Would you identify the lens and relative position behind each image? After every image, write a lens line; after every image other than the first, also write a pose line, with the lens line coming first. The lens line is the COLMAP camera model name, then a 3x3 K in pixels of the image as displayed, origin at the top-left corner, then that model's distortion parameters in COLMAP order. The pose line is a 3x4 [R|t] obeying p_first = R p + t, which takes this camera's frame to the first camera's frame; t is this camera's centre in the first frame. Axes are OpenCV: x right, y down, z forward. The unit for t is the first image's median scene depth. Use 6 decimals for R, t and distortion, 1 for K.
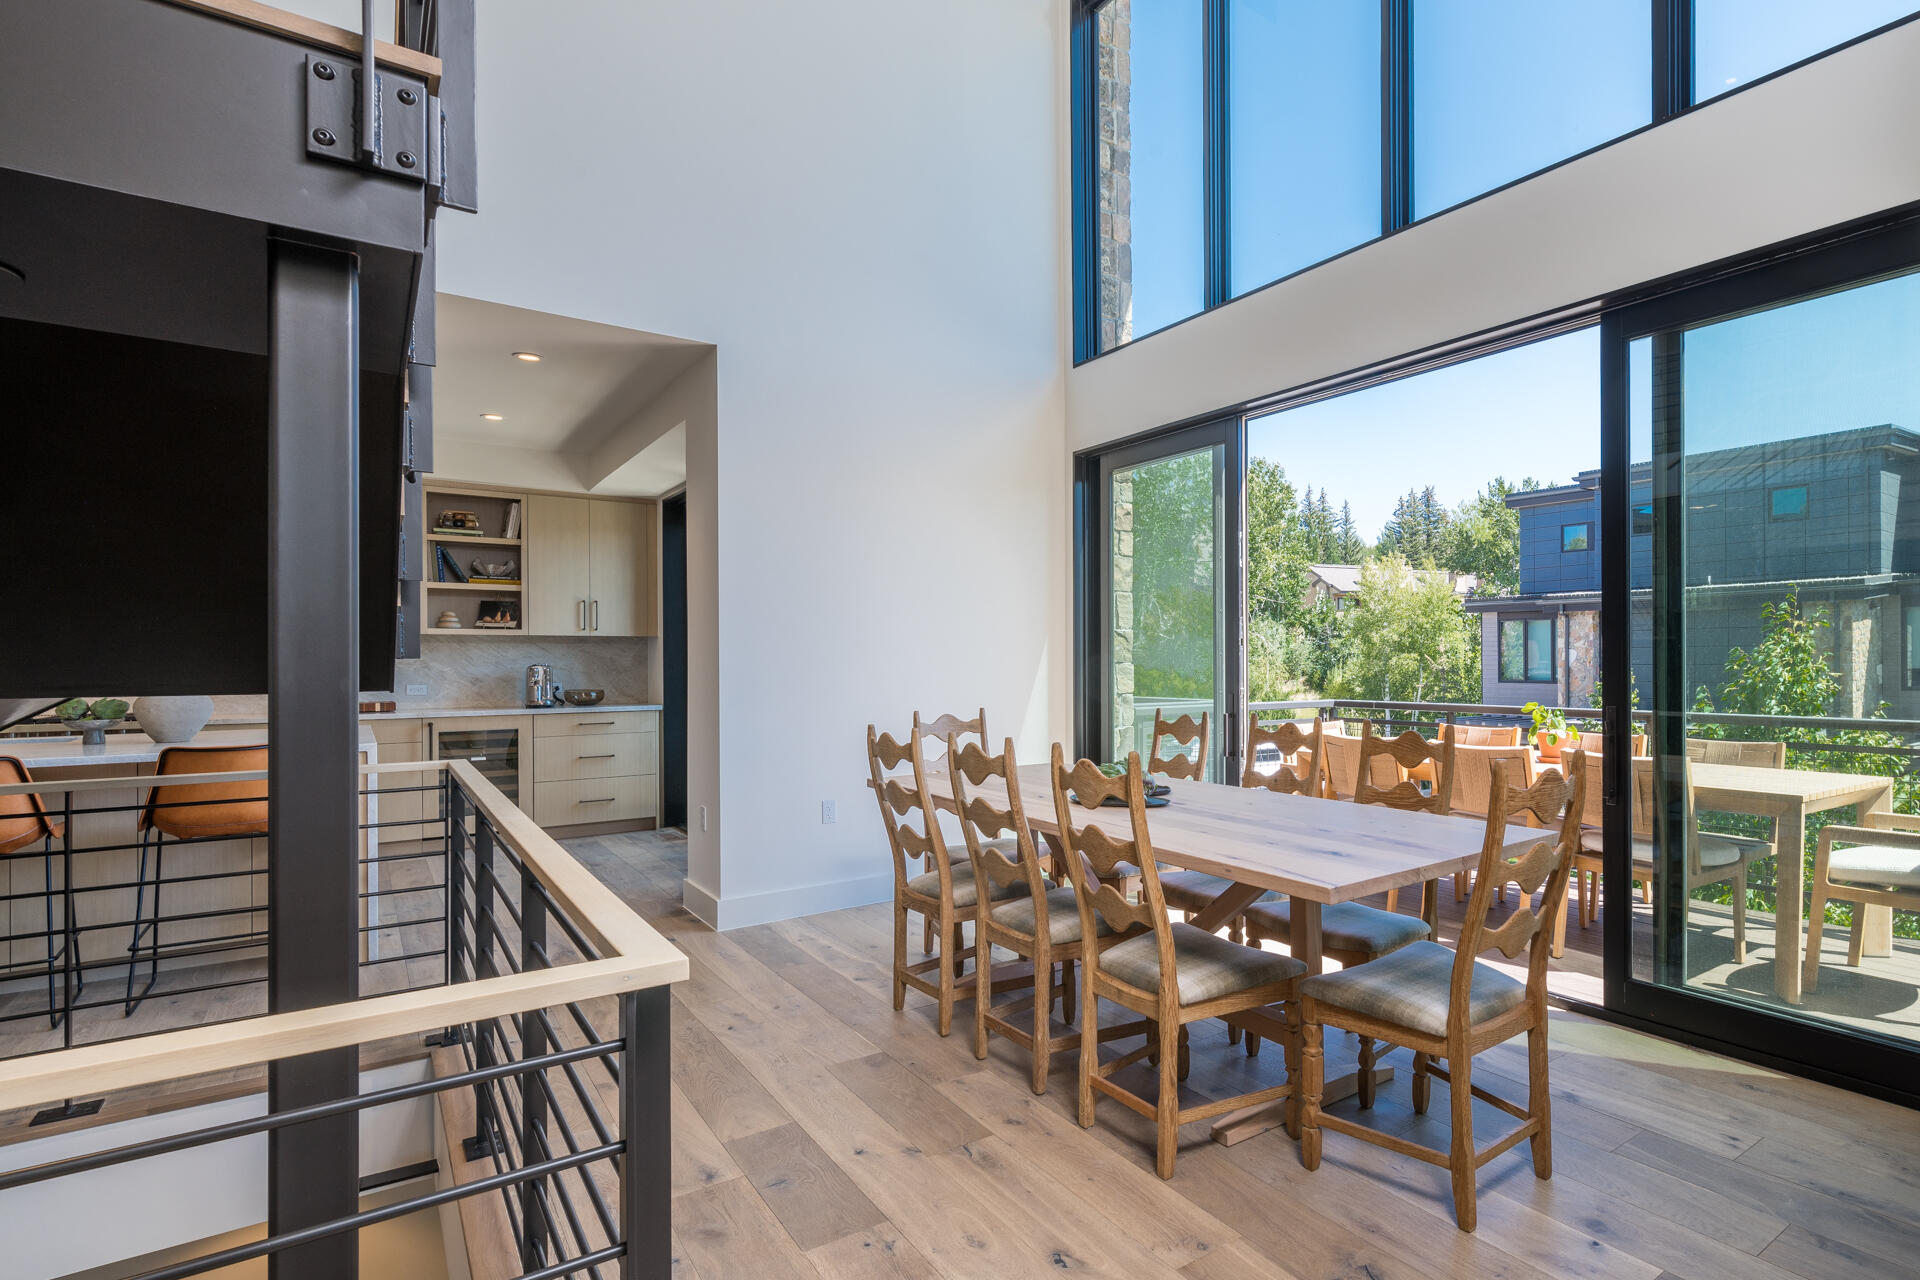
lens RADIAL K [[997.6, 0, 1145.9], [0, 997.6, 654.3], [0, 0, 1]] dist [-0.000530, -0.000421]
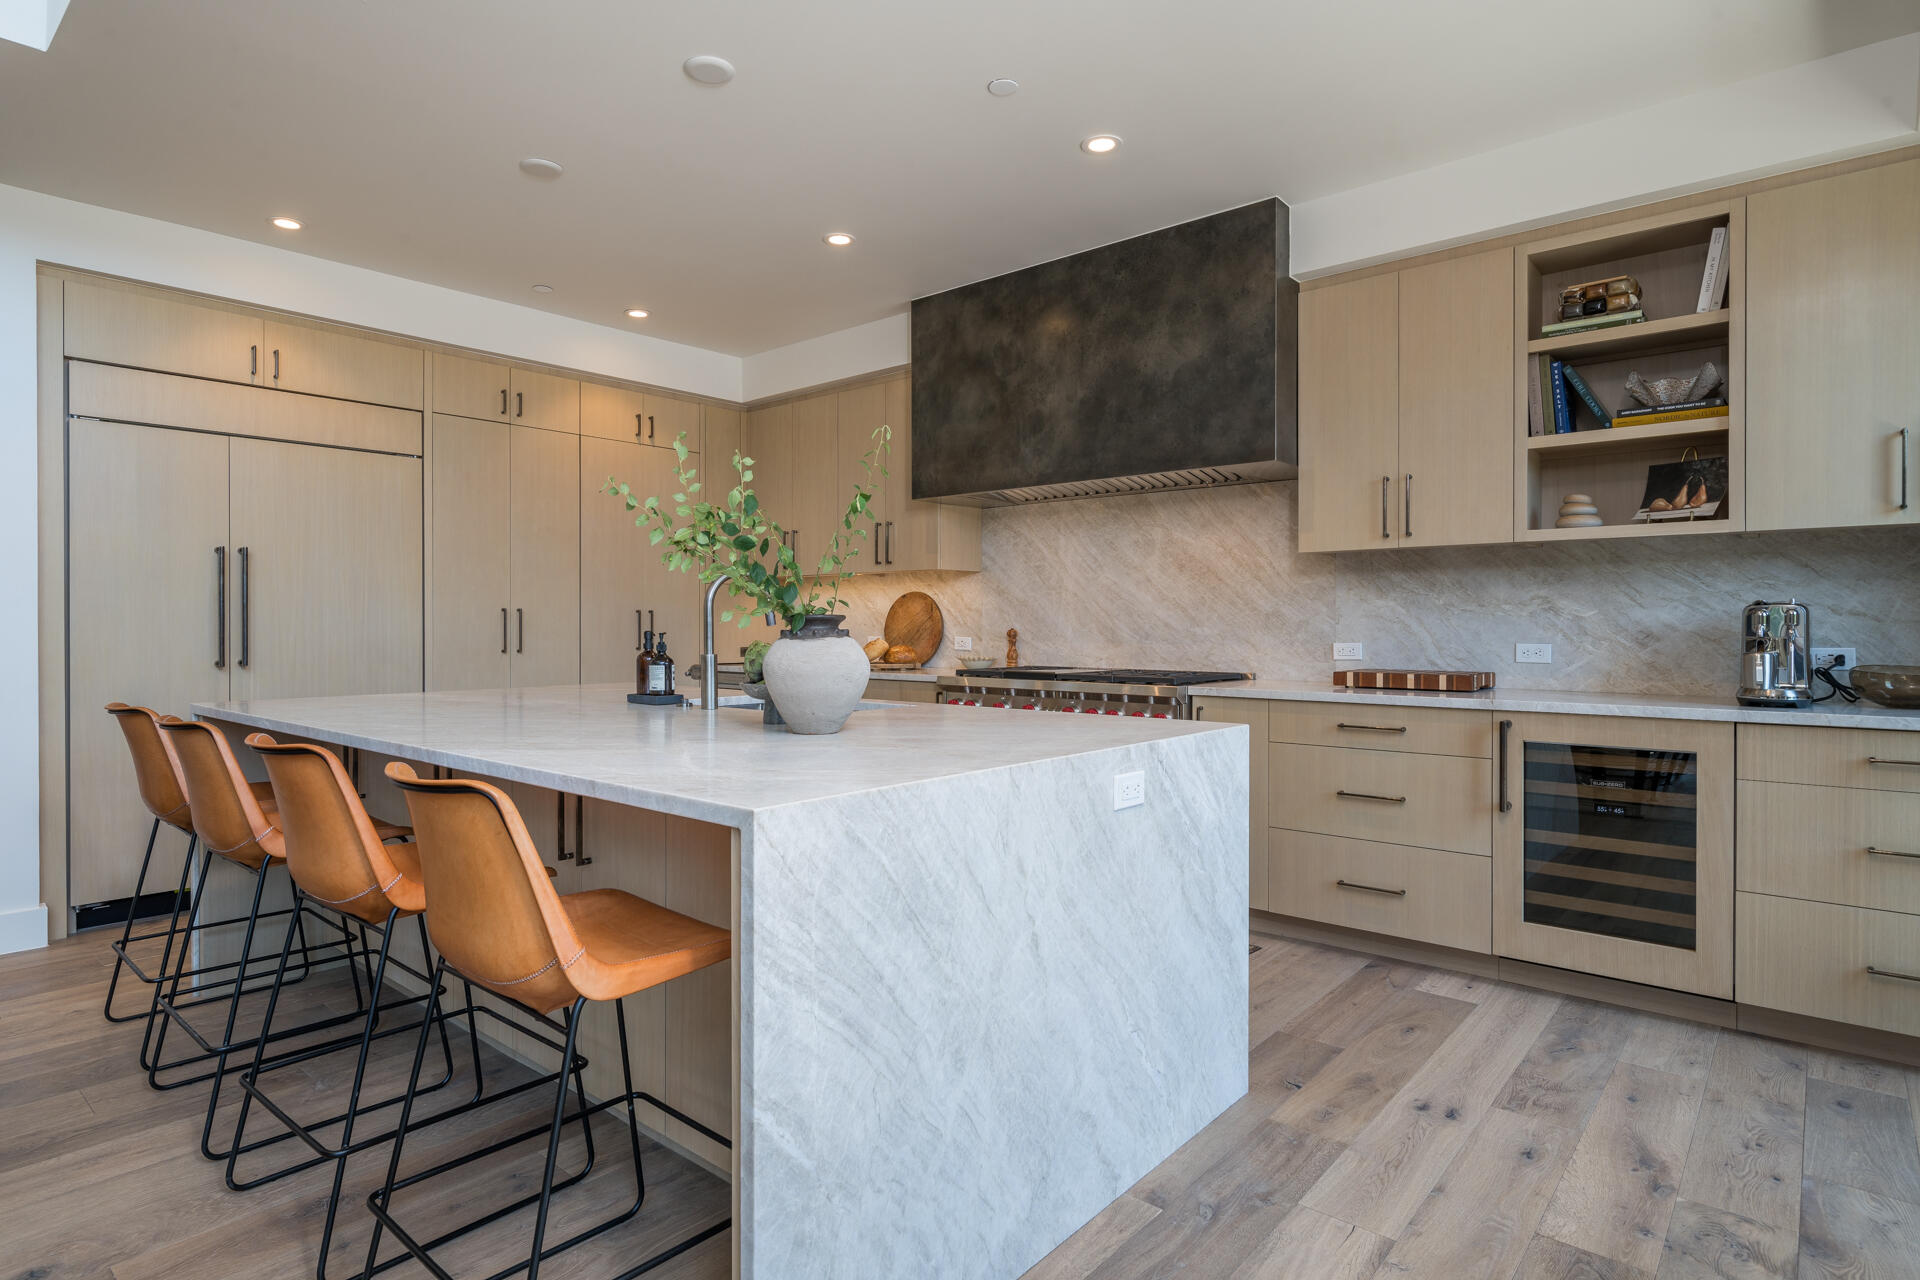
lens RADIAL K [[1033.4, 0, 960.0], [0, 1033.4, 640.0], [0, 0, 1]] dist [-0.000361, -0.000378]
pose [[0.193681, 0.021960, -0.980819, -0.255093], [0.003472, 0.999728, 0.023069, 0.015170], [0.981058, -0.007873, 0.193552, 0.591723]]
